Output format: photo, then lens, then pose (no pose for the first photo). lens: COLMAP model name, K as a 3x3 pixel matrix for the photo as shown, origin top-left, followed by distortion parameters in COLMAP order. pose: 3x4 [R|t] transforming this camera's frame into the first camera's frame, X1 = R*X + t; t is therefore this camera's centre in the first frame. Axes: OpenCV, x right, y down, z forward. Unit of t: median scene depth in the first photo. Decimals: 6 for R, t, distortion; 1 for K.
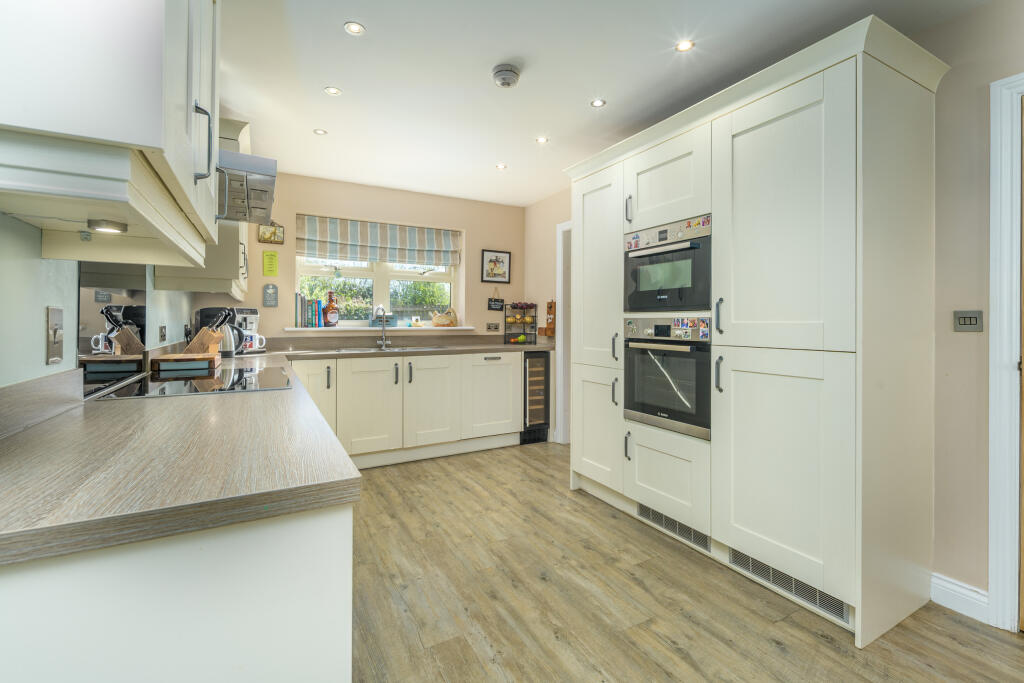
lens RADIAL K [[447.7, 0, 512.1], [0, 447.7, 321.8], [0, 0, 1]] dist [0.000654, 0.000001]
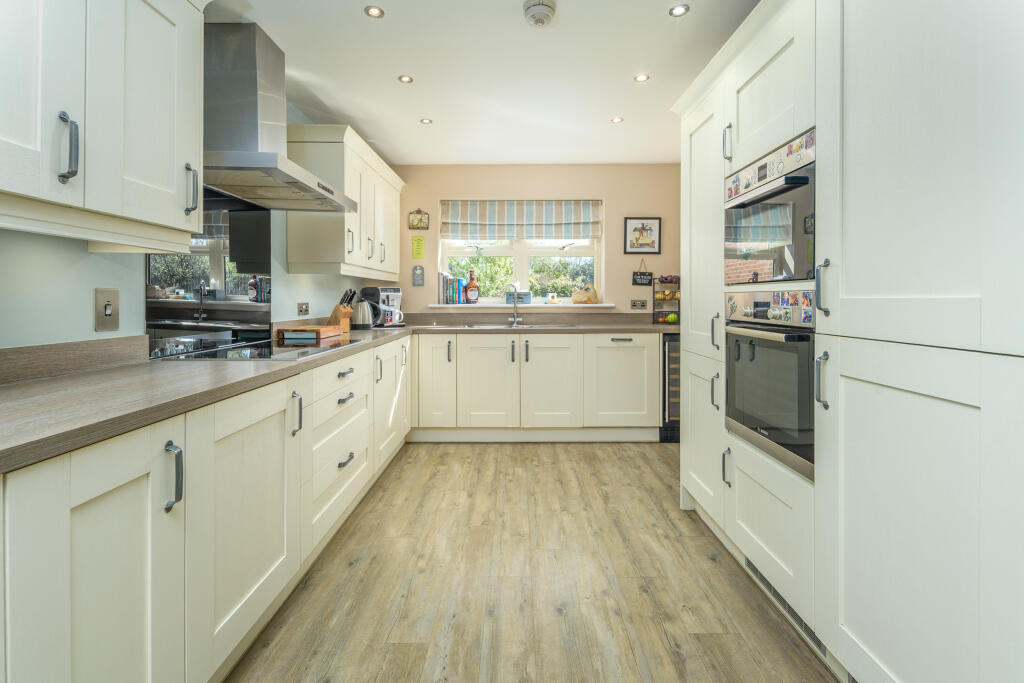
lens RADIAL K [[449.4, 0, 511.9], [0, 449.4, 300.3], [0, 0, 1]] dist [0.000496, -0.000150]
pose [[0.870964, -0.001731, -0.491345, 0.250993], [0.003430, 0.999991, 0.002558, 0.001264], [0.491336, -0.003913, 0.870962, 0.150988]]
